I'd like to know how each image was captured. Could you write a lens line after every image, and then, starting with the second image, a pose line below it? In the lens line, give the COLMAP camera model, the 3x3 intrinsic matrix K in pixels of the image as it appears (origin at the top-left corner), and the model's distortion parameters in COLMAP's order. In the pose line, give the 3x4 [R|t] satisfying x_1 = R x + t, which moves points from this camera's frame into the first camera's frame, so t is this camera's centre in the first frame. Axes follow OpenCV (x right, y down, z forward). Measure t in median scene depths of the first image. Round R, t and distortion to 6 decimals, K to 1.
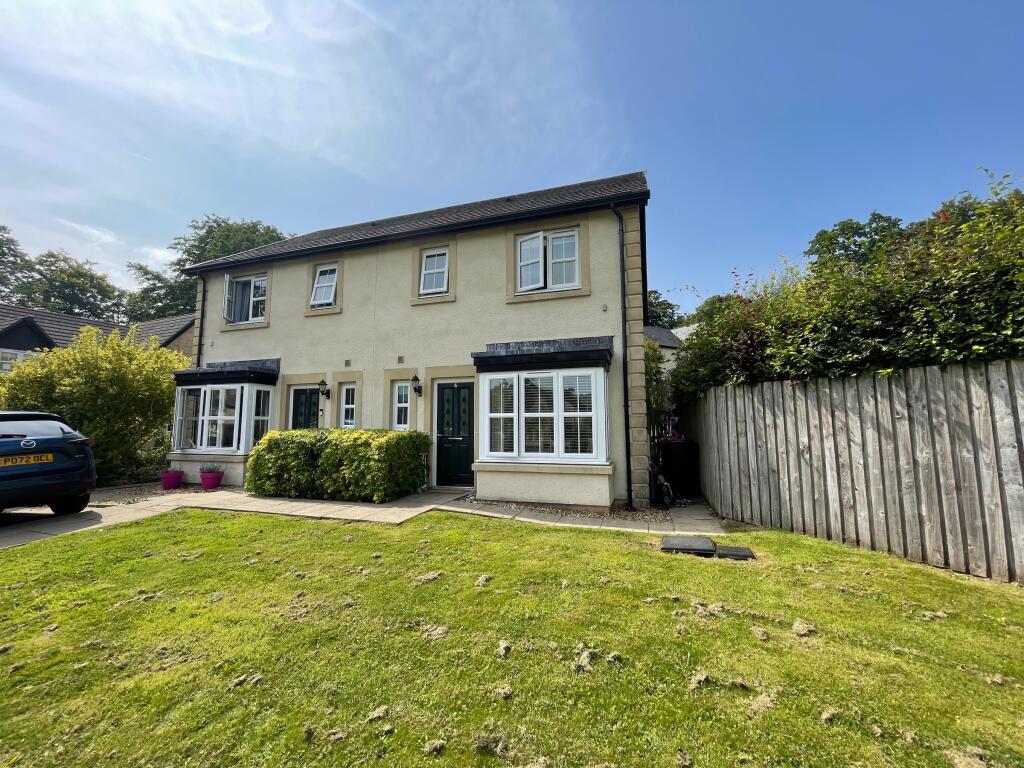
lens RADIAL K [[412.9, 0, 511.3], [0, 412.9, 382.0], [0, 0, 1]] dist [-0.006601, 0.000952]
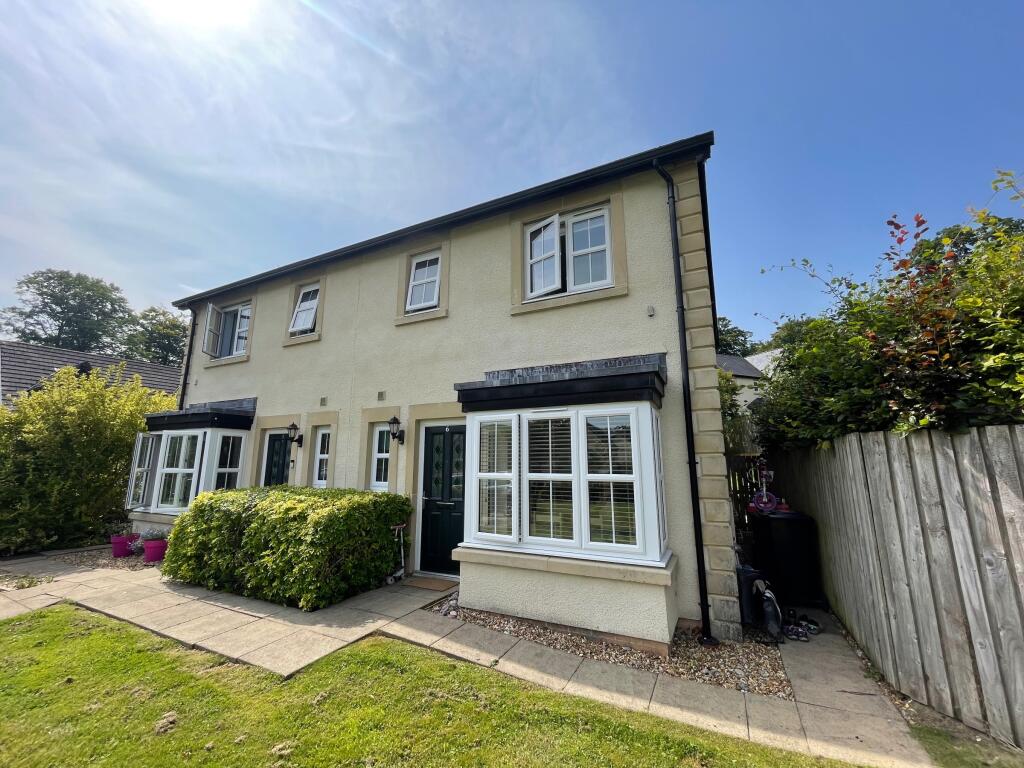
lens RADIAL K [[412.9, 0, 511.6], [0, 412.9, 381.6], [0, 0, 1]] dist [-0.006601, 0.000952]
pose [[0.989082, -0.025088, -0.145217, 0.094363], [0.012295, 0.996015, -0.088331, -0.010807], [0.146855, 0.085581, 0.985449, 0.307878]]
